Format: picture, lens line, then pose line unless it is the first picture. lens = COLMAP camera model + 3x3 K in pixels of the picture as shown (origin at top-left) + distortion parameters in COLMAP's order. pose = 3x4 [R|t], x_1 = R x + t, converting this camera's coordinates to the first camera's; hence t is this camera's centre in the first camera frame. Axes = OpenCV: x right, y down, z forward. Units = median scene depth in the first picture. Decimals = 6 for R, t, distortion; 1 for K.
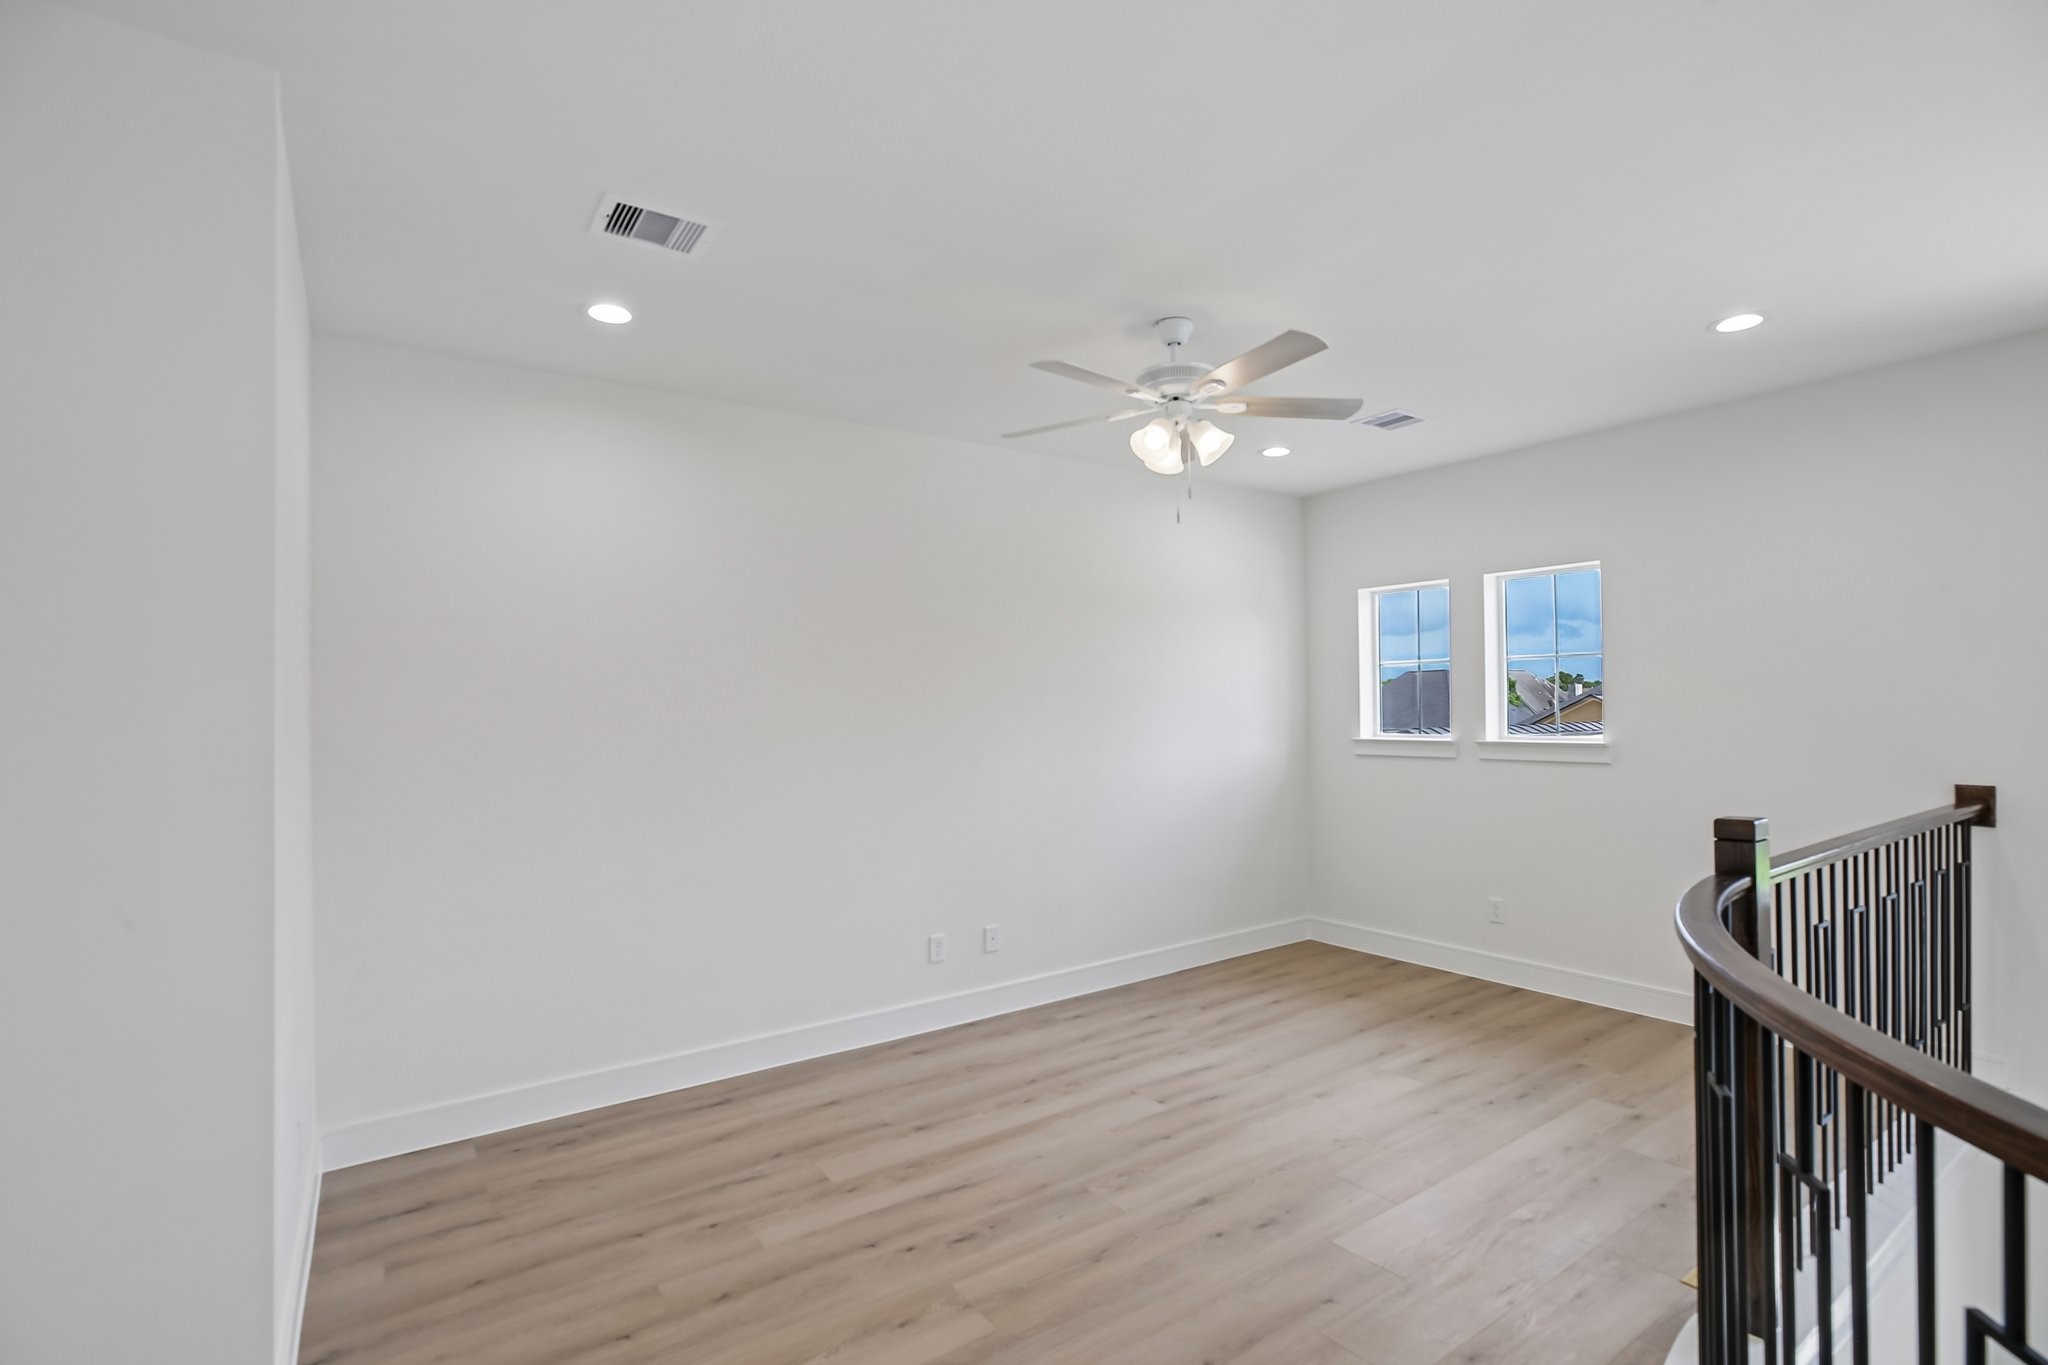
lens RADIAL K [[948.0, 0, 1023.7], [0, 948.0, 705.1], [0, 0, 1]] dist [-0.002185, 0.000037]
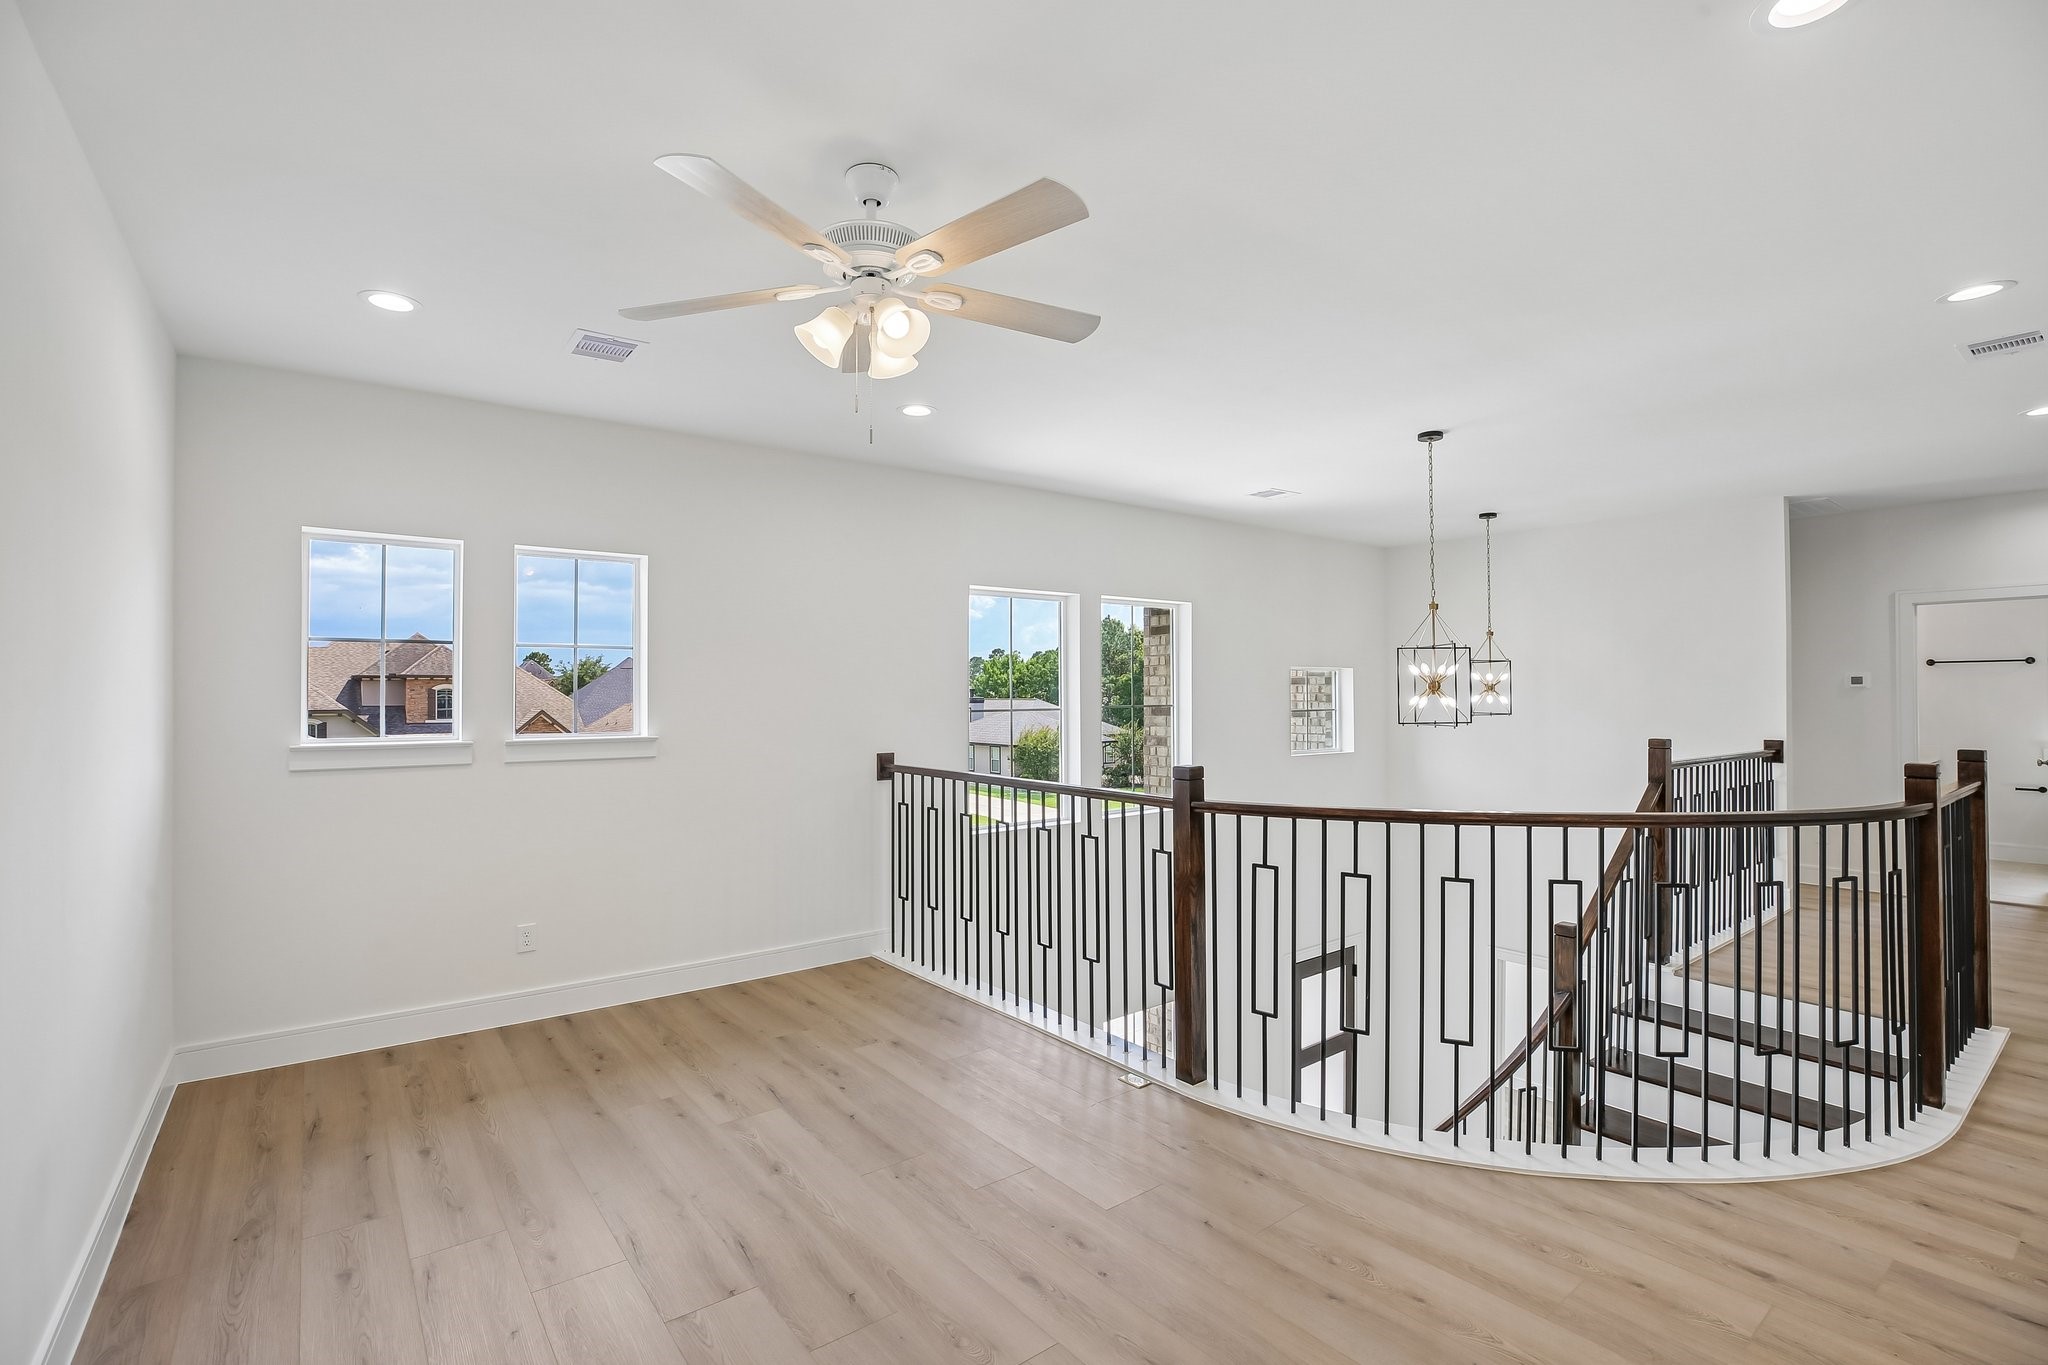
lens RADIAL K [[948.0, 0, 1023.7], [0, 948.0, 705.1], [0, 0, 1]] dist [-0.002185, 0.000037]
pose [[-0.022436, 0.002402, 0.999745, -0.430515], [-0.009402, 0.999952, -0.002613, 0.004504], [-0.999704, -0.009458, -0.022412, 0.664975]]
